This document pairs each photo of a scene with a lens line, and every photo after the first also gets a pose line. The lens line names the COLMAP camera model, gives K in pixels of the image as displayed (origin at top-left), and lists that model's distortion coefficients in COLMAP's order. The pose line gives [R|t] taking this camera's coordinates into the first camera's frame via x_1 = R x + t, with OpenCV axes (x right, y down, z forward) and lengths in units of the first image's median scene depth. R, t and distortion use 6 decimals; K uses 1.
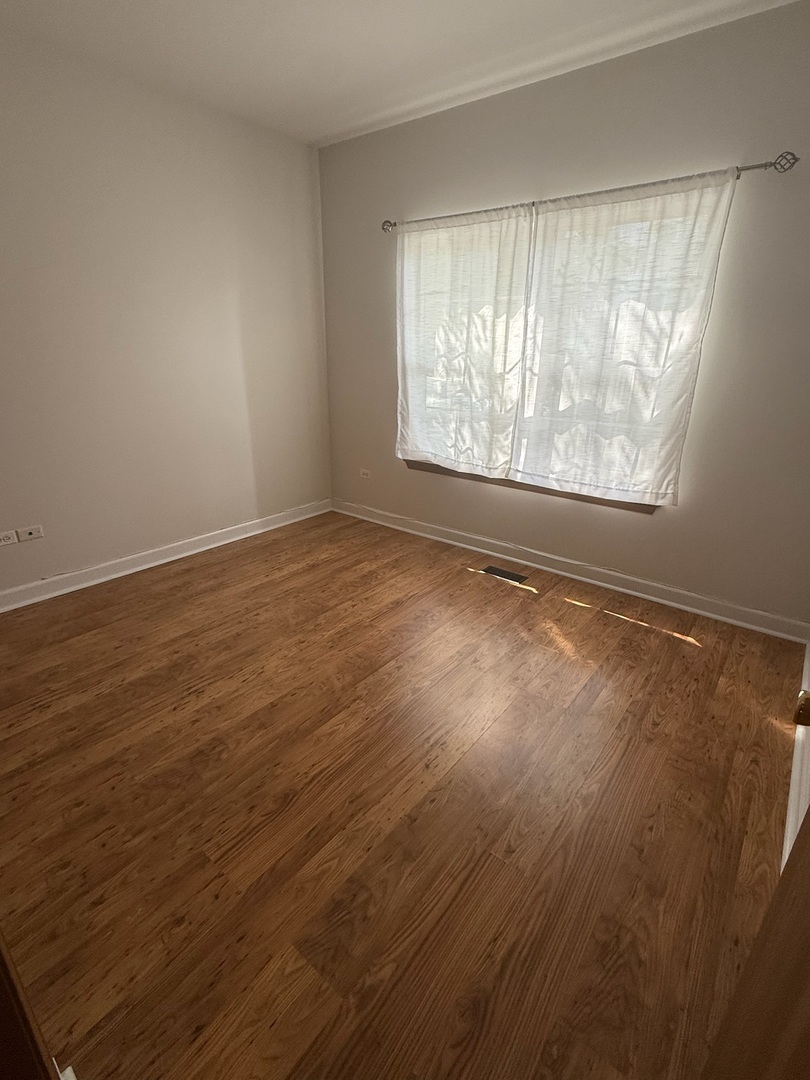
lens RADIAL K [[499.1, 0, 405.2], [0, 499.1, 538.4], [0, 0, 1]] dist [0.000404, 0.000082]
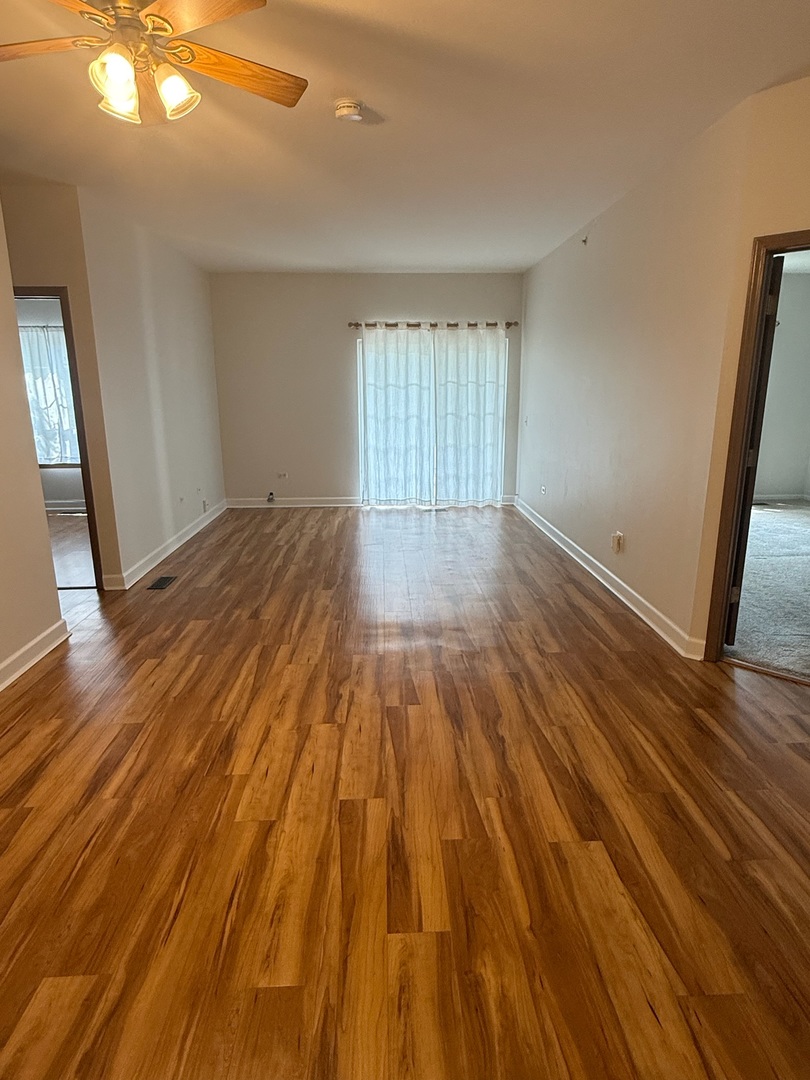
lens RADIAL K [[638.0, 0, 401.6], [0, 638.0, 541.7], [0, 0, 1]] dist [-0.017326, -0.000175]
pose [[0.772362, -0.175869, 0.610351, -0.302911], [0.235183, 0.971792, -0.017594, 0.494867], [-0.590039, 0.157133, 0.791936, -1.537212]]
